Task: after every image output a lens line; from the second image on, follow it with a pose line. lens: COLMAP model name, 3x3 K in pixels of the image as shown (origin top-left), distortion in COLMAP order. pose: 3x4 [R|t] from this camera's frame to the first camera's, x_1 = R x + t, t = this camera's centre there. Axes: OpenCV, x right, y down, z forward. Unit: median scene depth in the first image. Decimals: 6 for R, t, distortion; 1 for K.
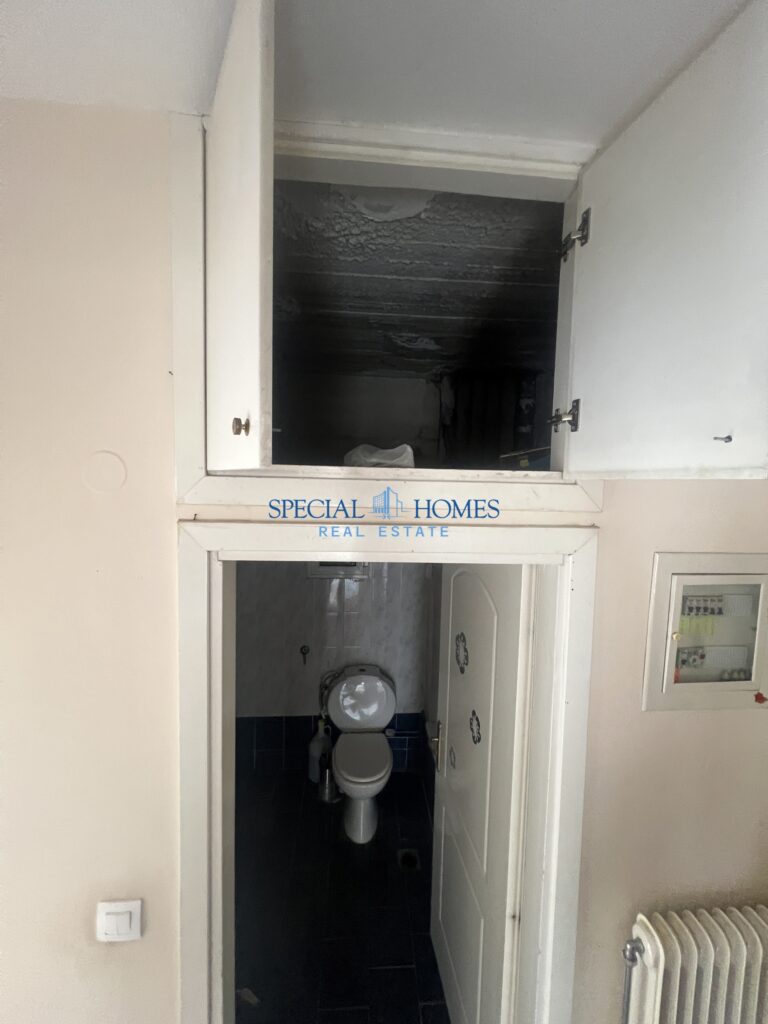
lens RADIAL K [[410.2, 0, 387.0], [0, 410.2, 511.0], [0, 0, 1]] dist [0.000665, 0.000096]
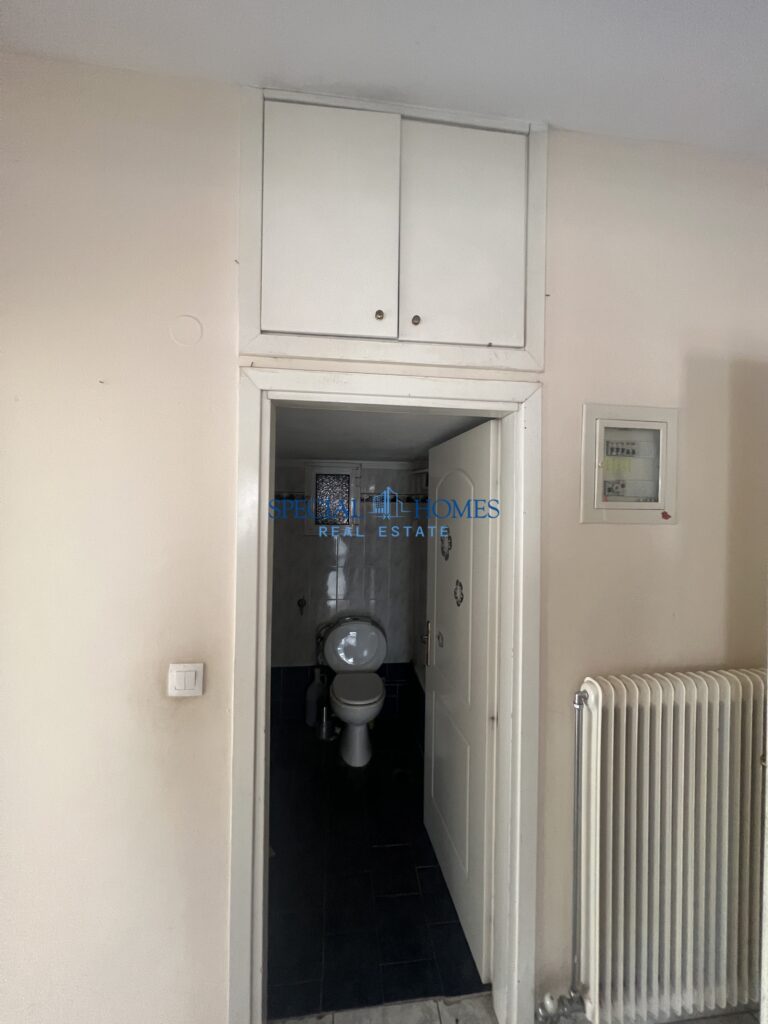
lens RADIAL K [[410.2, 0, 387.0], [0, 410.2, 511.0], [0, 0, 1]] dist [0.000665, 0.000096]
pose [[0.998810, -0.010680, 0.047590, -0.074464], [0.013805, 0.997735, -0.065833, 0.516061], [-0.046779, 0.066412, 0.996695, -0.308163]]
